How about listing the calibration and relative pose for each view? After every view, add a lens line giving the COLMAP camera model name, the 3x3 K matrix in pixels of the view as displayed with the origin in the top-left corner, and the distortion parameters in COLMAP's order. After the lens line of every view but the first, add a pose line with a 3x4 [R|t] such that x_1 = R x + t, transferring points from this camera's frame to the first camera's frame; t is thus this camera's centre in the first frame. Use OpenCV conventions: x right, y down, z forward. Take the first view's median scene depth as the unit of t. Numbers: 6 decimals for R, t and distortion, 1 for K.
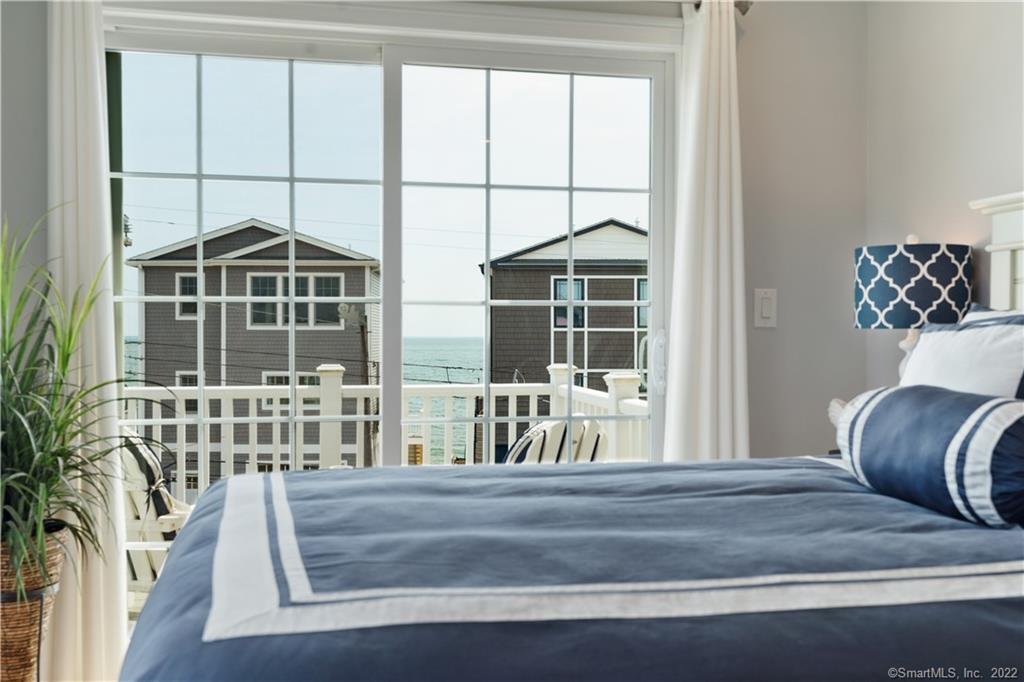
lens RADIAL K [[1008.7, 0, 512.0], [0, 1008.7, 341.0], [0, 0, 1]] dist [0.005939, 0.001740]
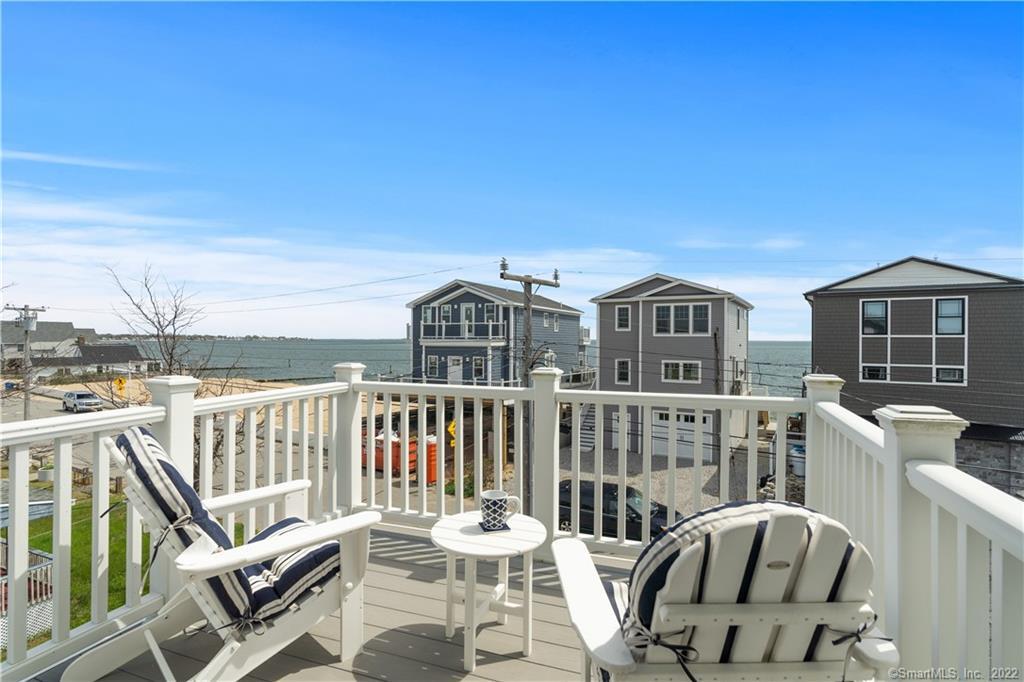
lens RADIAL K [[516.3, 0, 512.0], [0, 516.3, 341.0], [0, 0, 1]] dist [-0.001899, -0.000429]
pose [[0.845875, 0.004962, -0.533358, 0.011820], [-0.006507, 0.999978, -0.001016, -0.000396], [0.533342, 0.004330, 0.845889, 0.104246]]
